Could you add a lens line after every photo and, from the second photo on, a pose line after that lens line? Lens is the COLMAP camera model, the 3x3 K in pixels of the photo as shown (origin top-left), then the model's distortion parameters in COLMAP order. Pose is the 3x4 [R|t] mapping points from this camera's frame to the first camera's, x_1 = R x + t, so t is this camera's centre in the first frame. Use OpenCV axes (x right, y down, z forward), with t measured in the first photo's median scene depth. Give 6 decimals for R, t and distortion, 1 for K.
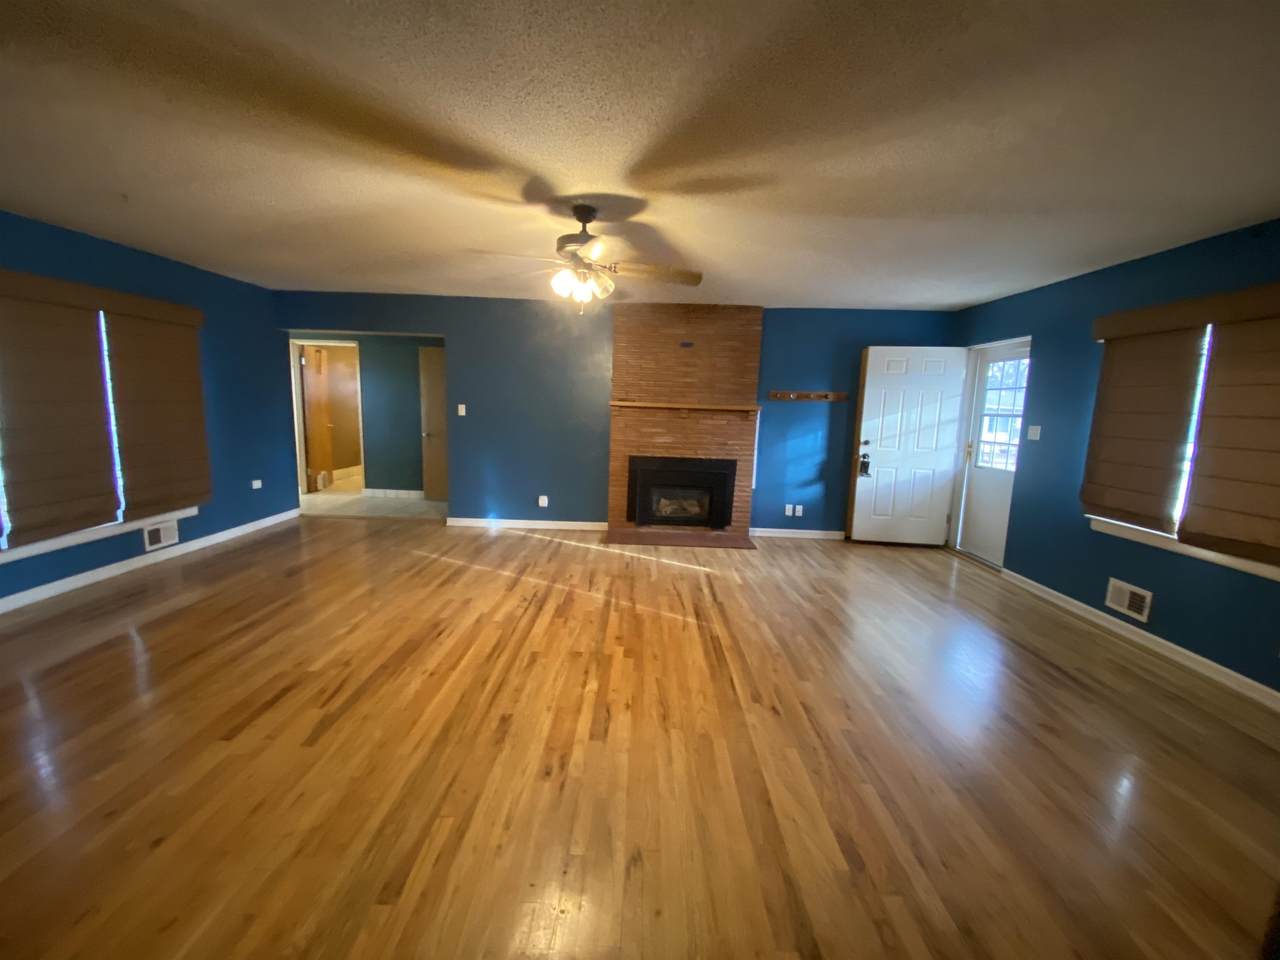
lens RADIAL K [[512.9, 0, 637.4], [0, 512.9, 479.8], [0, 0, 1]] dist [-0.001251, -0.000248]
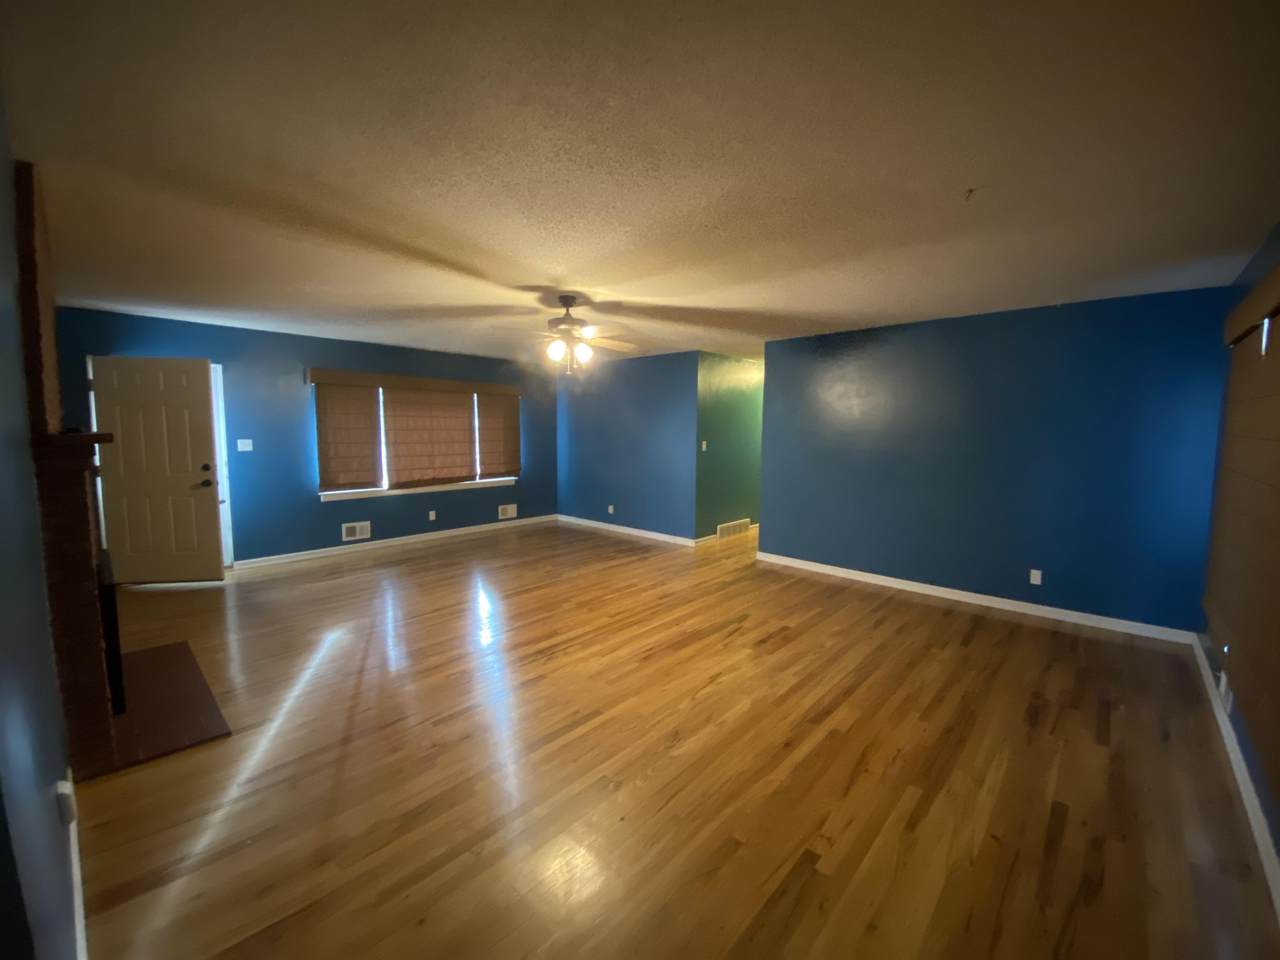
lens RADIAL K [[512.9, 0, 637.4], [0, 512.9, 479.8], [0, 0, 1]] dist [-0.001251, -0.000248]
pose [[-0.743468, -0.106923, 0.660169, -1.040276], [0.062008, 0.971863, 0.227239, -0.314596], [-0.665891, 0.209881, -0.715919, 1.708001]]
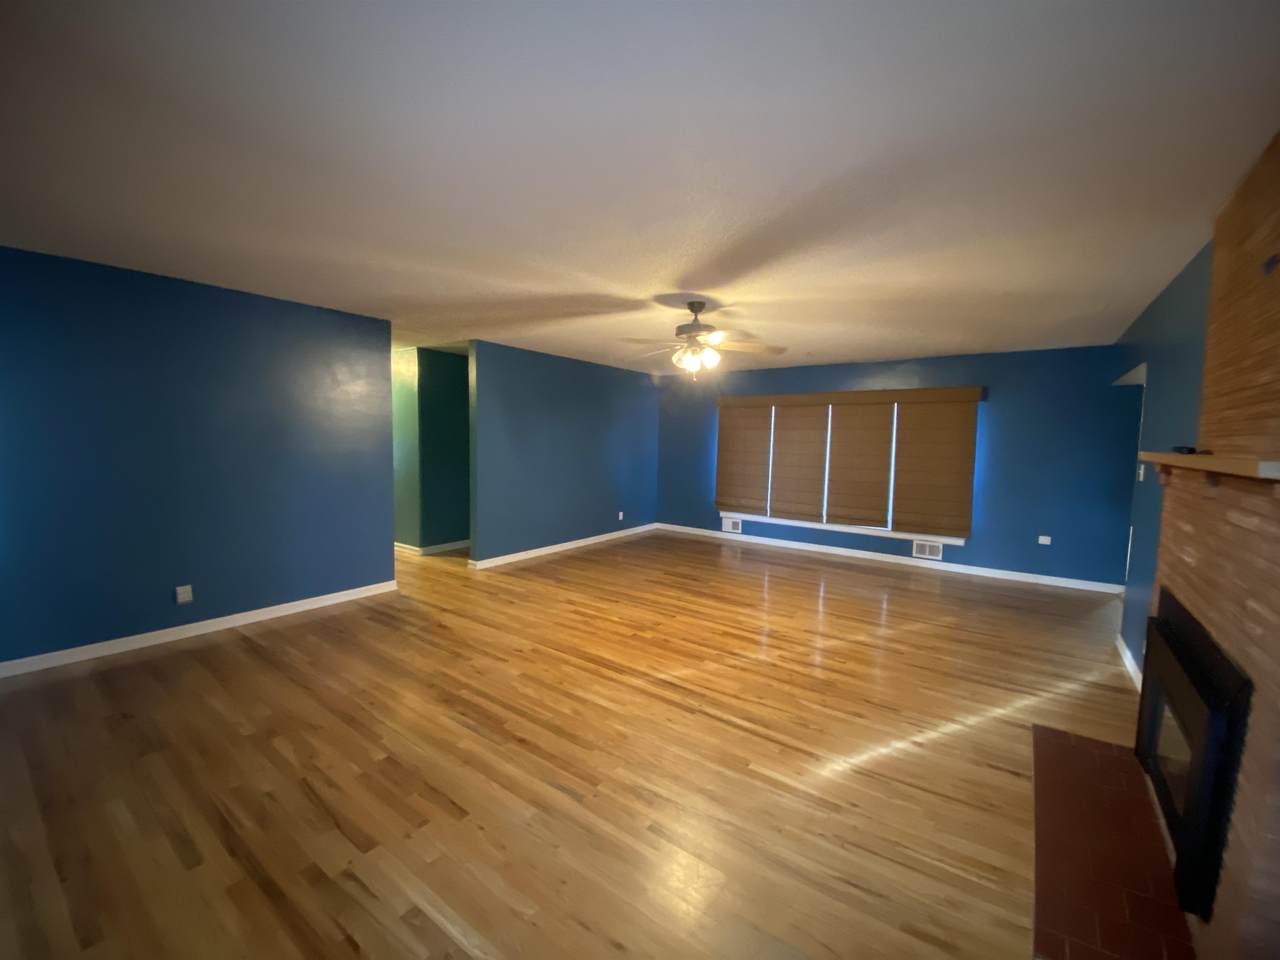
lens RADIAL K [[511.3, 0, 644.7], [0, 511.3, 485.0], [0, 0, 1]] dist [0.000787, -0.000062]
pose [[-0.573089, 0.030052, -0.818942, 0.935431], [-0.156548, 0.976909, 0.145400, -0.207911], [0.804402, 0.211531, -0.555151, 1.509237]]
